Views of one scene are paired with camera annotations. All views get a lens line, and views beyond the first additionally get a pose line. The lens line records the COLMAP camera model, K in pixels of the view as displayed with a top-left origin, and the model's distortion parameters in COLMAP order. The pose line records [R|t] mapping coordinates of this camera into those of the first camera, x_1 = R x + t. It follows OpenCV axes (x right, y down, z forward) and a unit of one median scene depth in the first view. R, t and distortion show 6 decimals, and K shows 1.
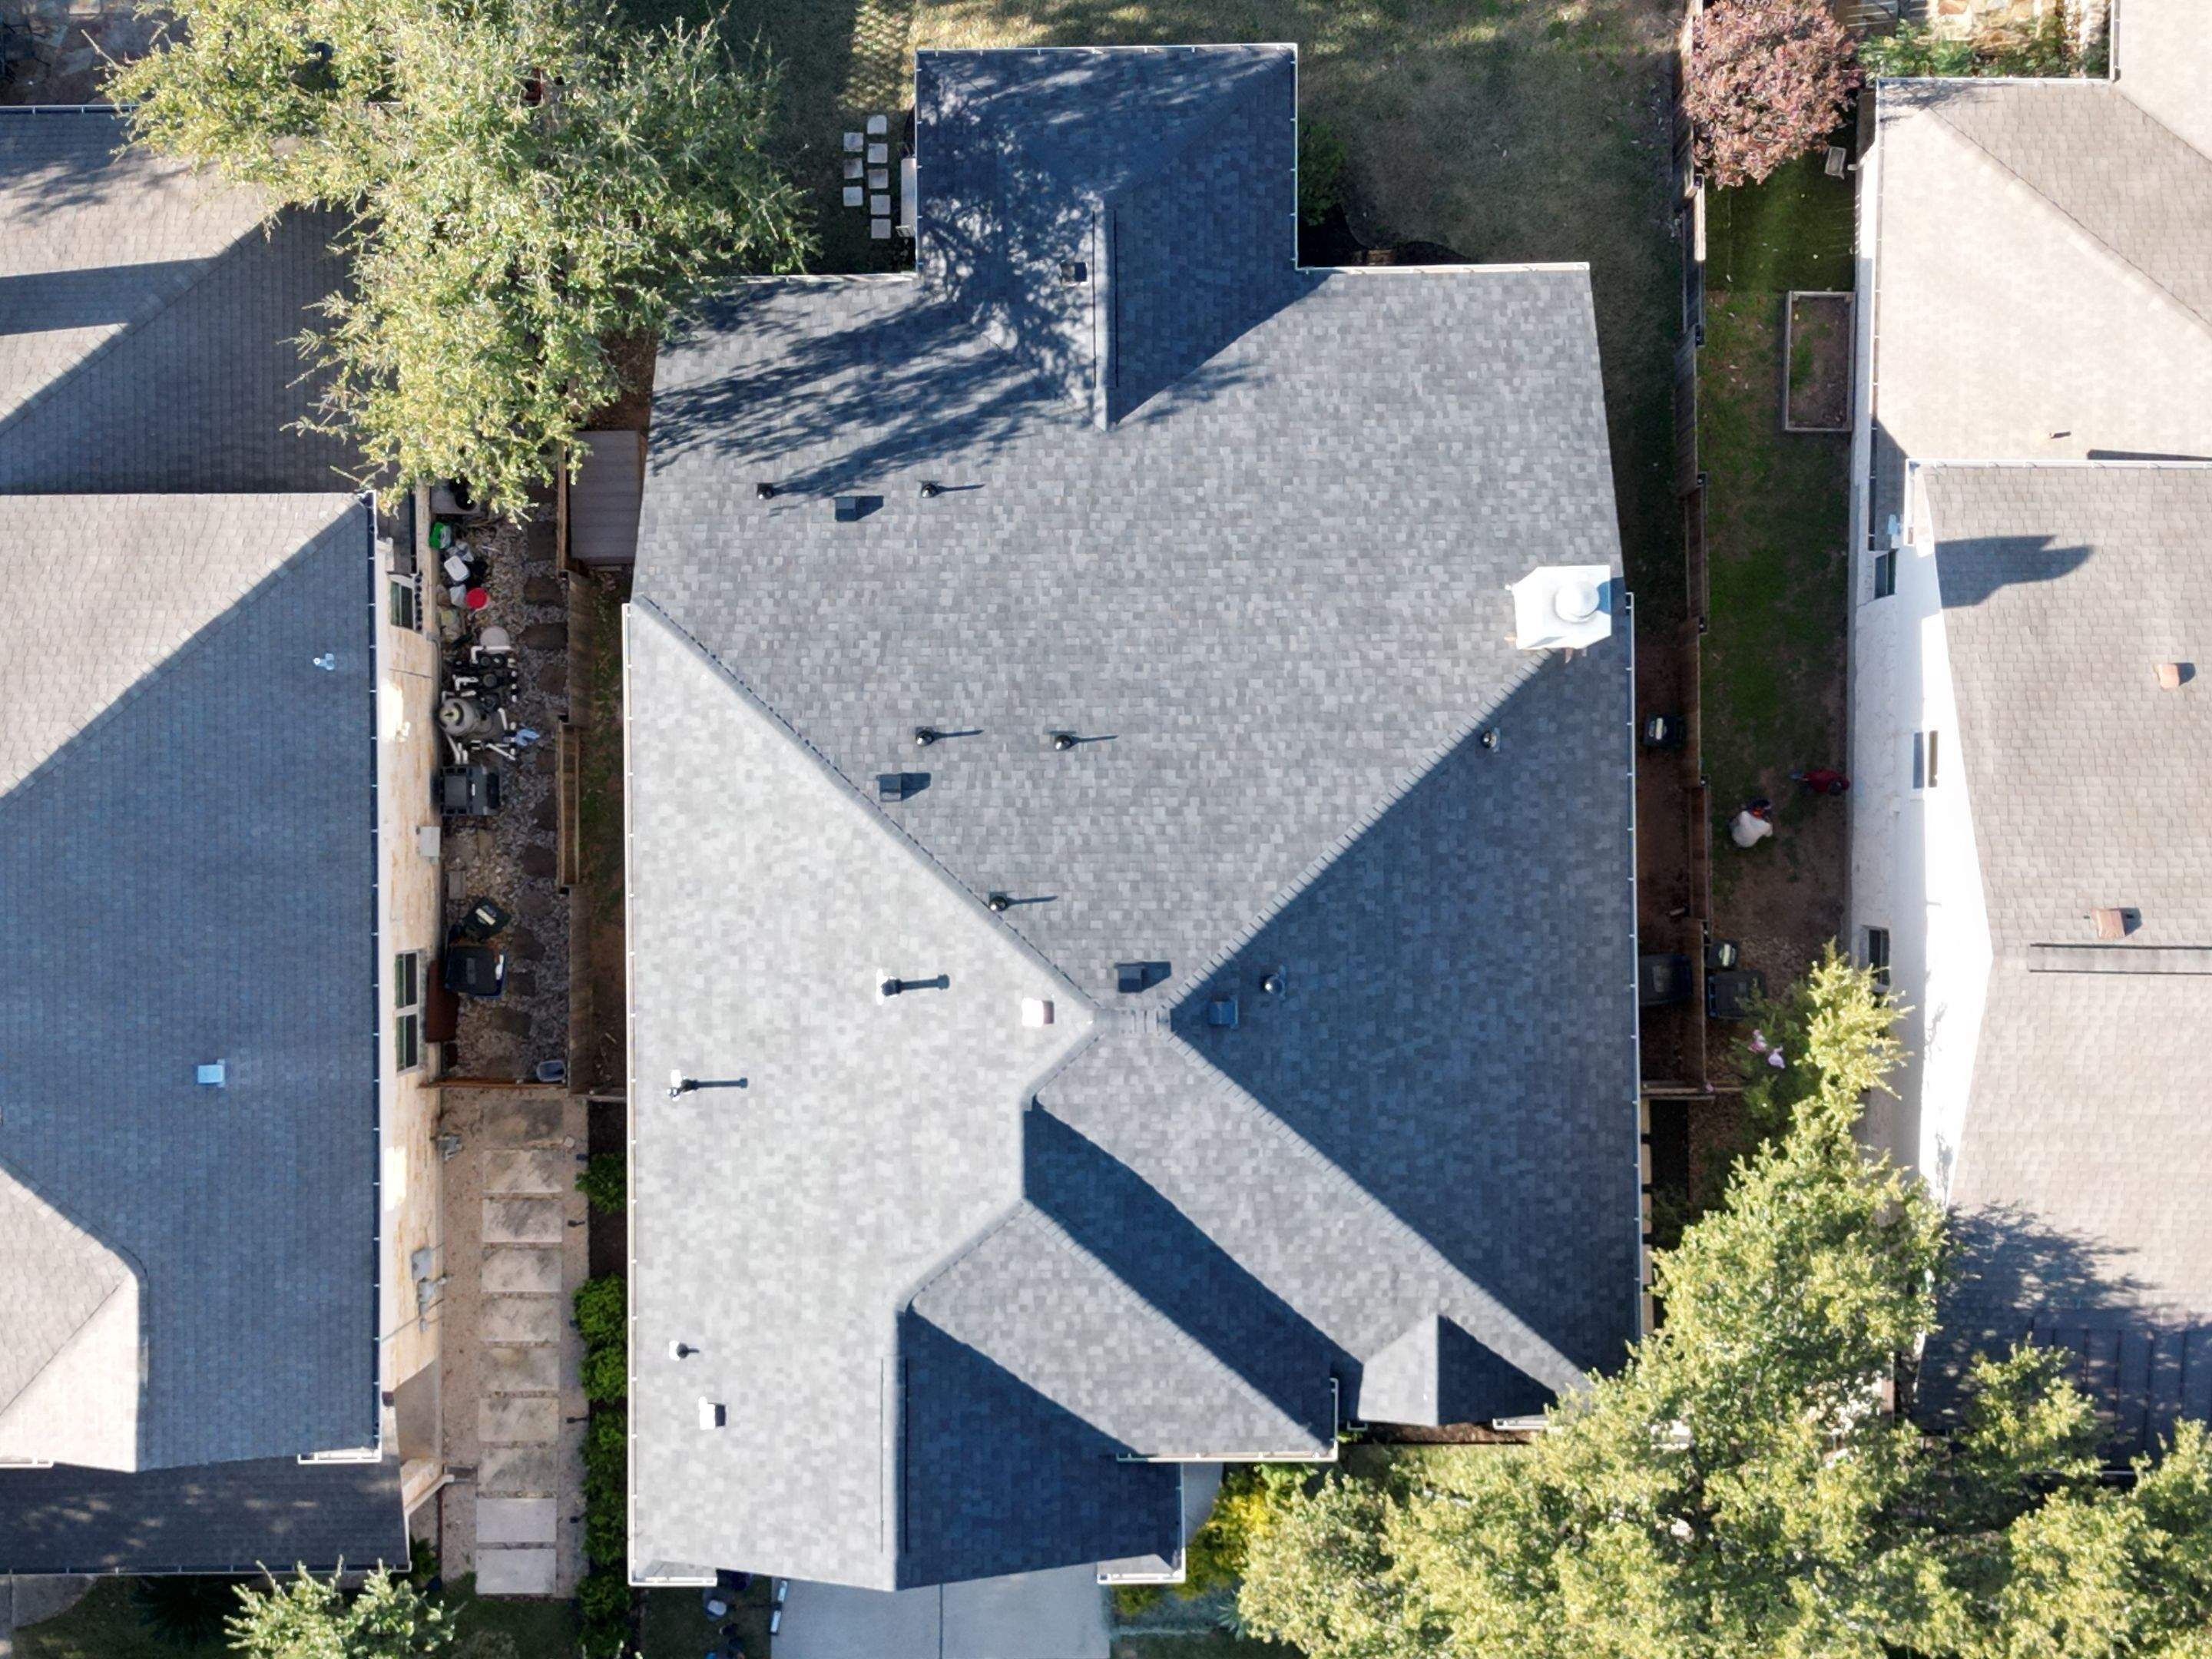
lens RADIAL K [[3057.0, 0, 1098.3], [0, 3057.0, 836.9], [0, 0, 1]] dist [0.200846, -0.627422]
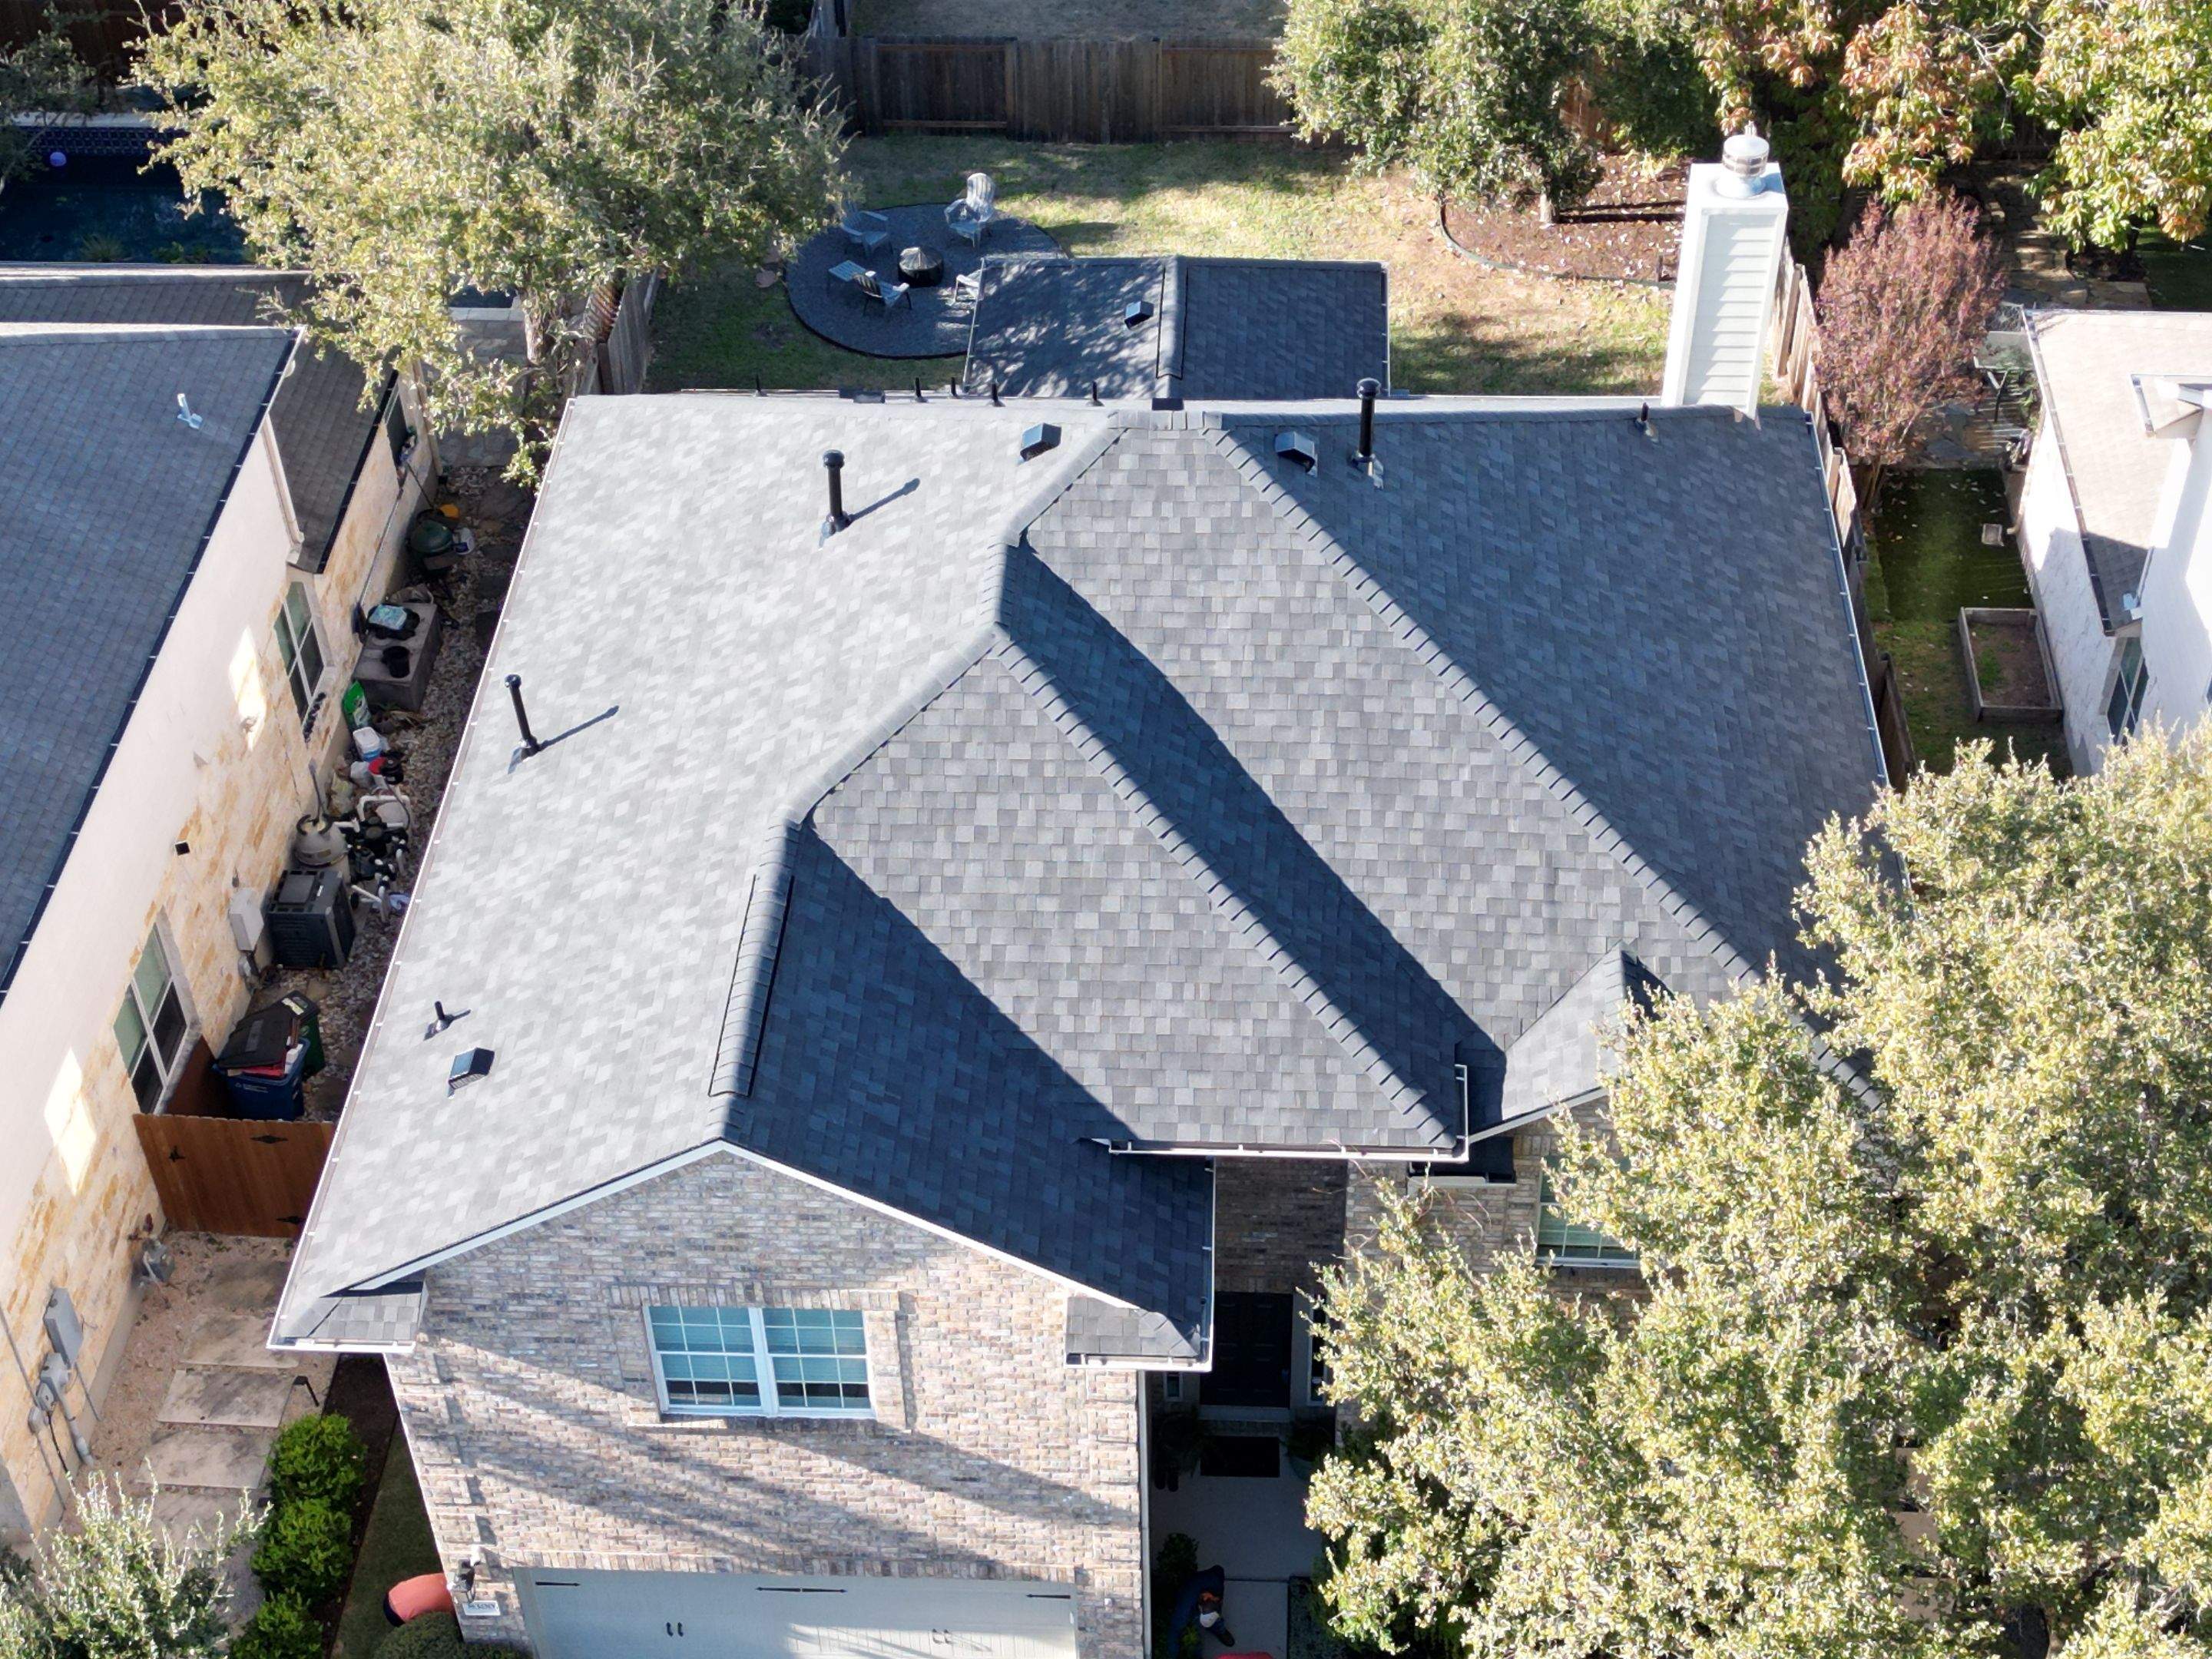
lens RADIAL K [[3057.0, 0, 1098.3], [0, 3057.0, 836.9], [0, 0, 1]] dist [0.200846, -0.627422]
pose [[0.998065, 0.041345, -0.046446, 0.029915], [-0.062176, 0.674039, -0.736074, 0.611609], [0.000874, 0.737538, 0.675305, 0.543325]]
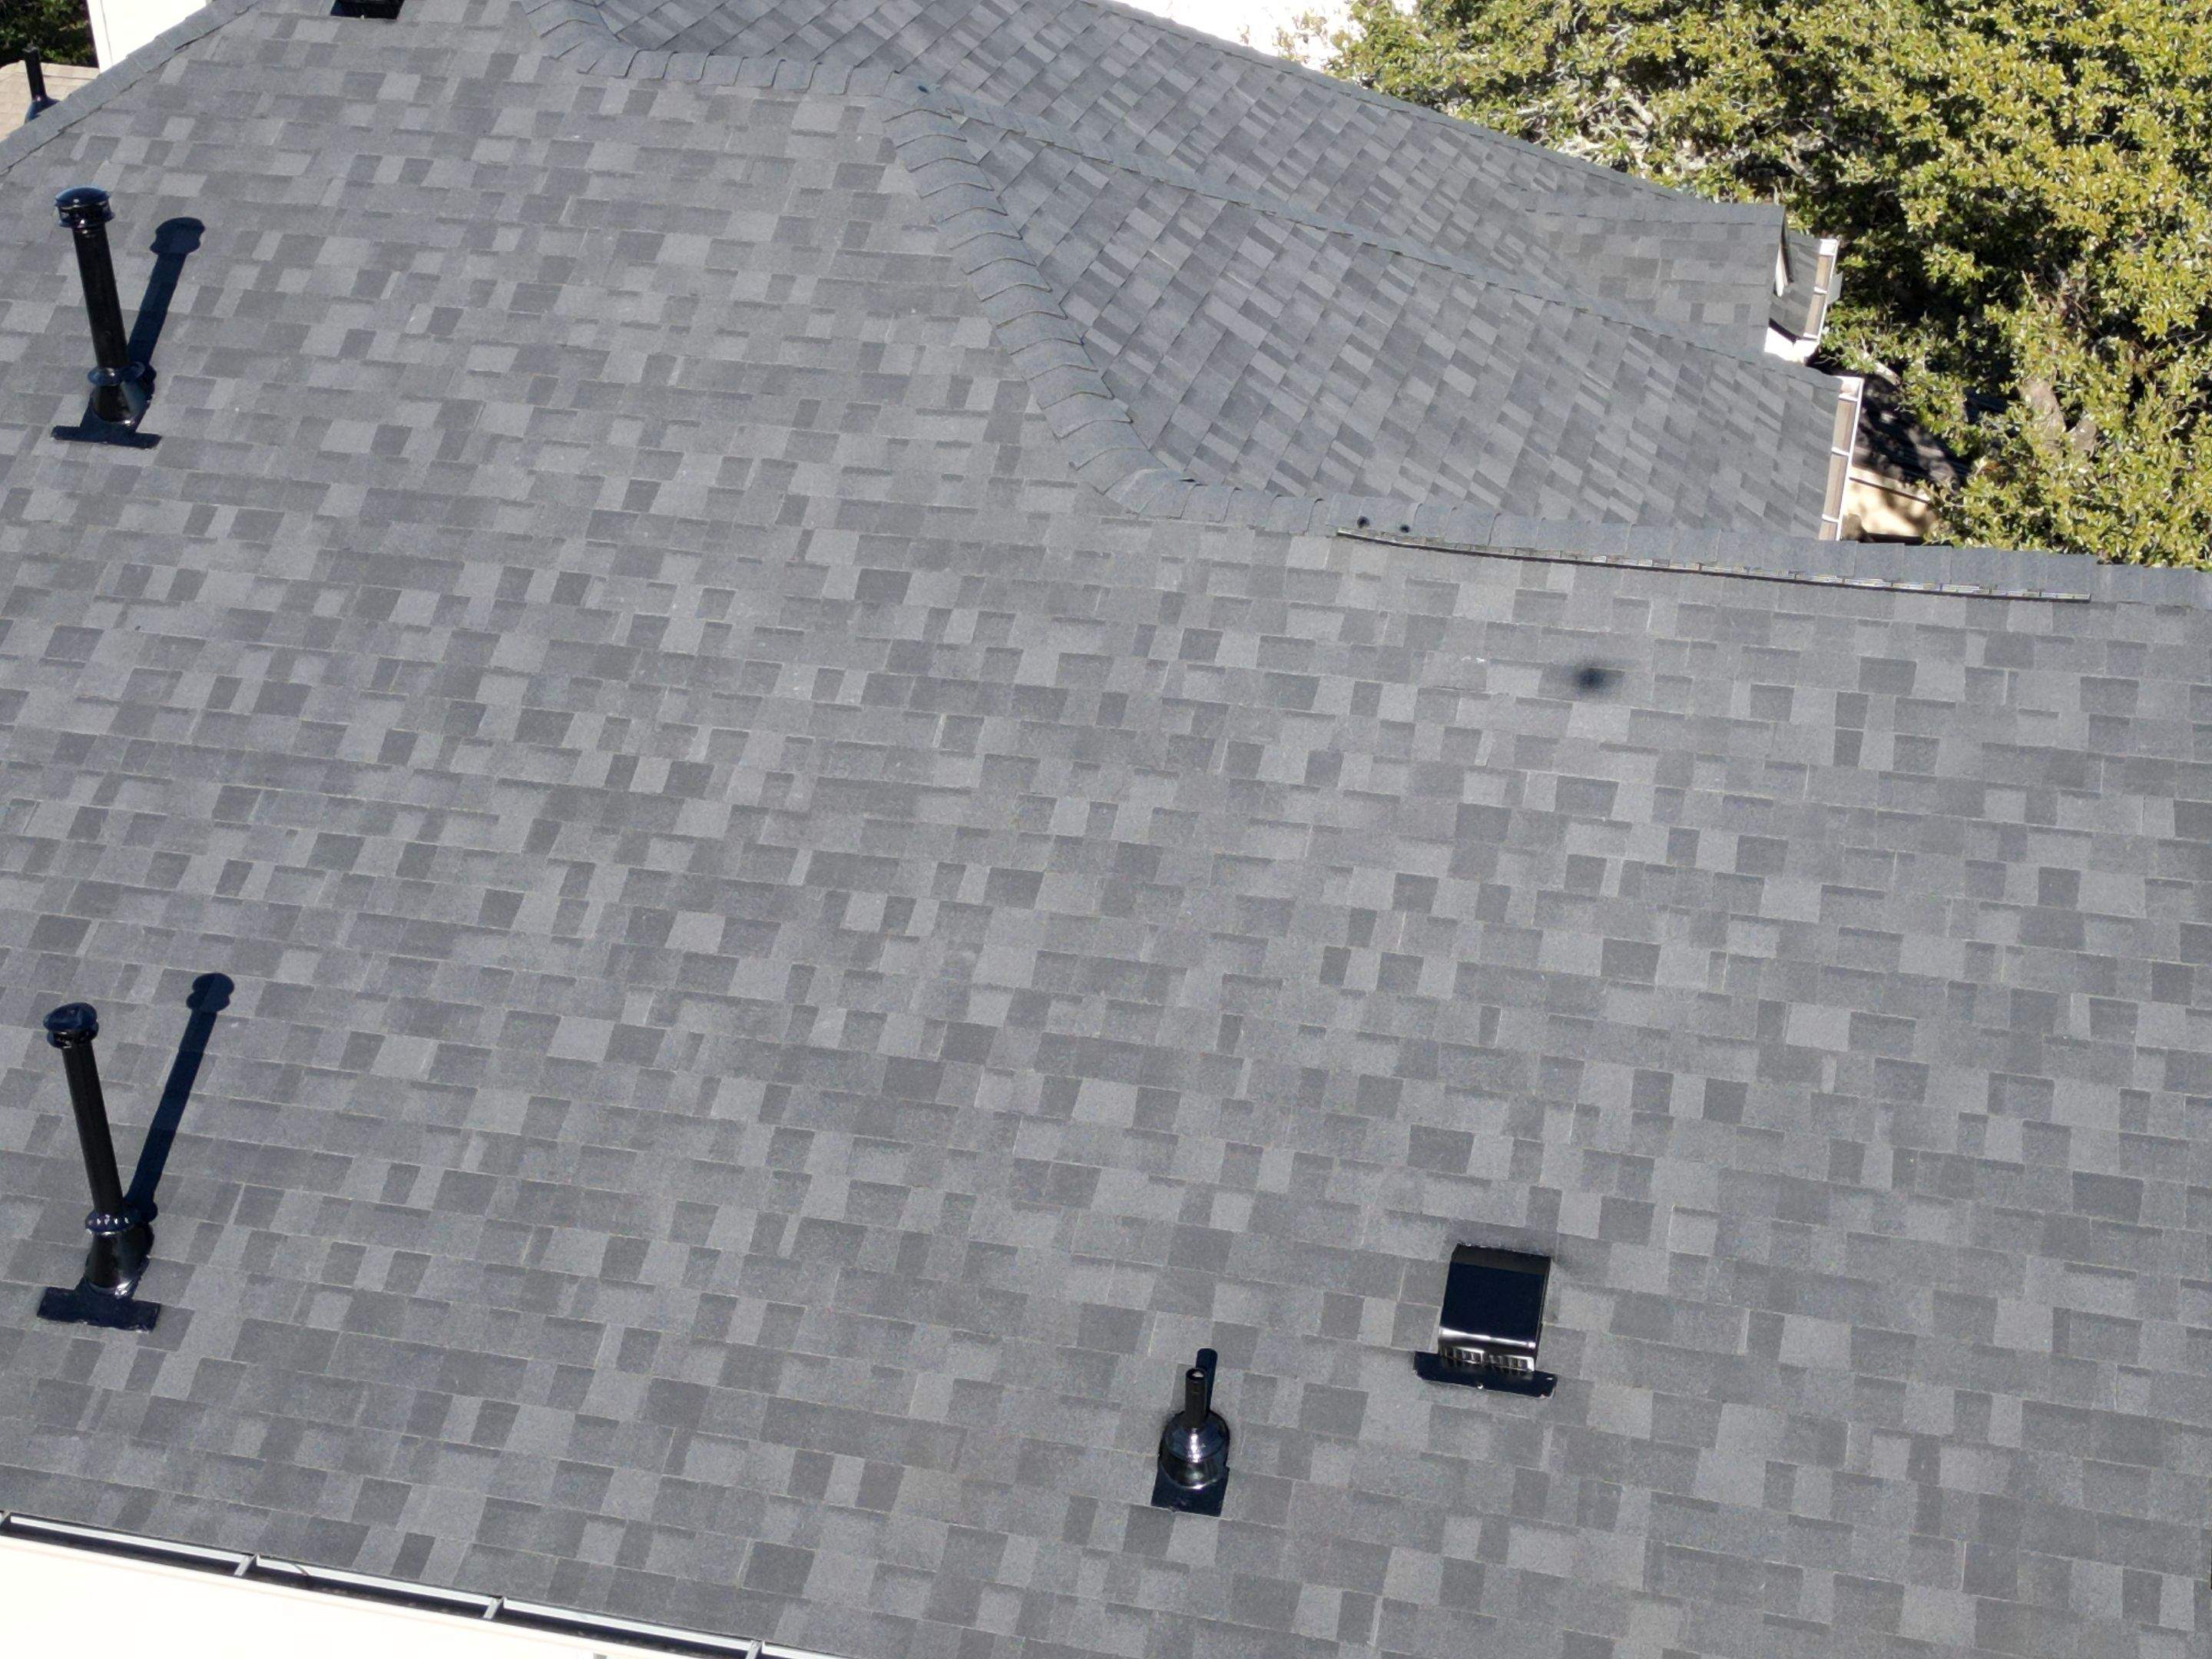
lens RADIAL K [[3057.0, 0, 1098.3], [0, 3057.0, 836.9], [0, 0, 1]] dist [0.200846, -0.627422]
pose [[0.267709, -0.452822, 0.850461, -0.306646], [0.963399, 0.113013, -0.243087, 0.210882], [0.013962, 0.884410, 0.466502, 0.869259]]
